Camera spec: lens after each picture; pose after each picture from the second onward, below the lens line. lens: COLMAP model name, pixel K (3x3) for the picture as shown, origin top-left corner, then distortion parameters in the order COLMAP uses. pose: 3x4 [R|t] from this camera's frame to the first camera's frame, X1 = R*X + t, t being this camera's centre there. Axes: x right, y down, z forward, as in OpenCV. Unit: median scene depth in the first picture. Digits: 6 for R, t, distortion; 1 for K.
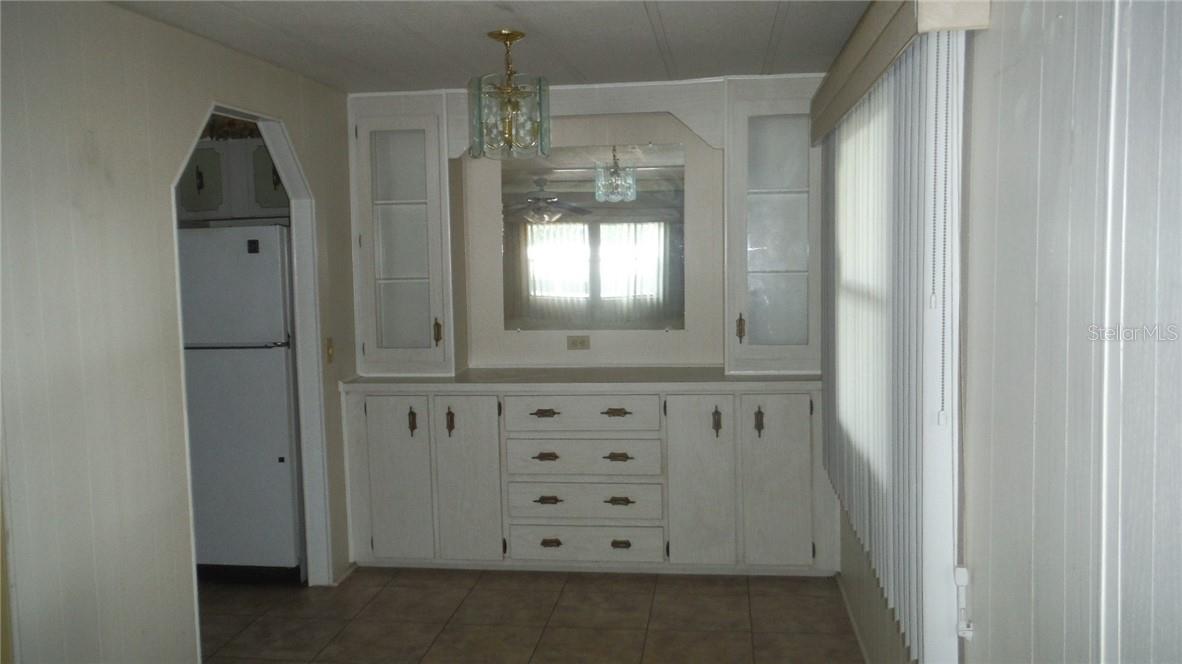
lens RADIAL K [[996.3, 0, 589.7], [0, 996.3, 331.4], [0, 0, 1]] dist [0.002943, 0.004724]
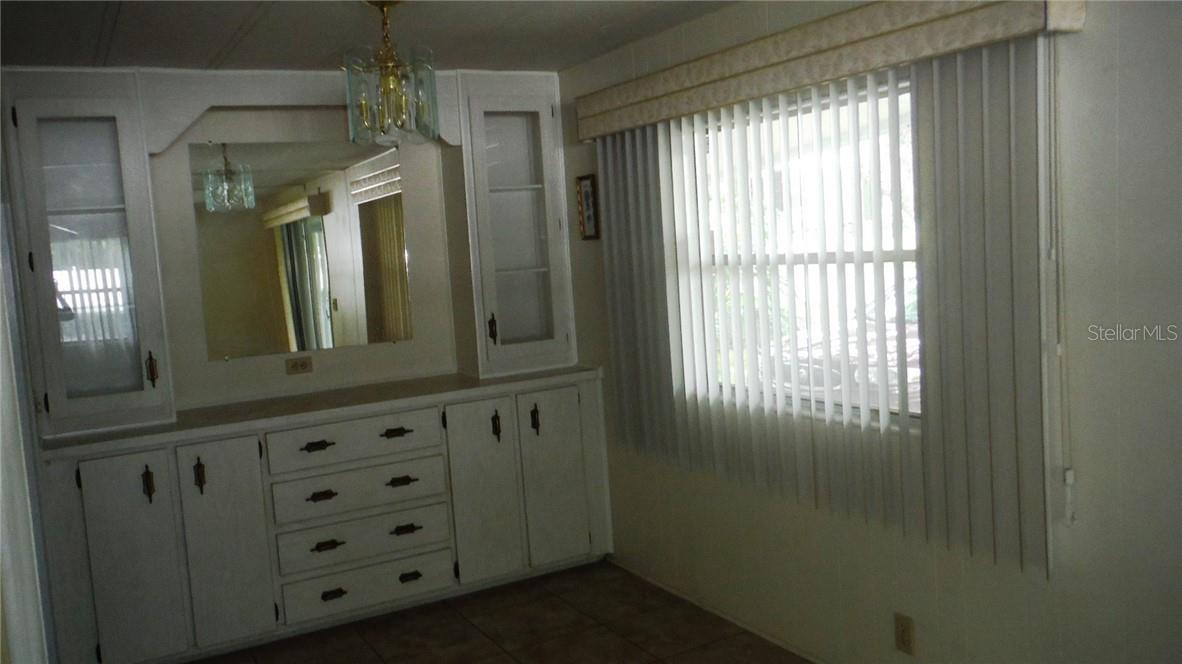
lens RADIAL K [[996.3, 0, 589.6], [0, 996.3, 331.4], [0, 0, 1]] dist [0.002943, 0.004724]
pose [[0.810704, -0.090307, 0.578450, -0.342701], [0.102997, 0.994622, 0.010928, -0.002025], [-0.576325, 0.050719, 0.815645, 0.152673]]
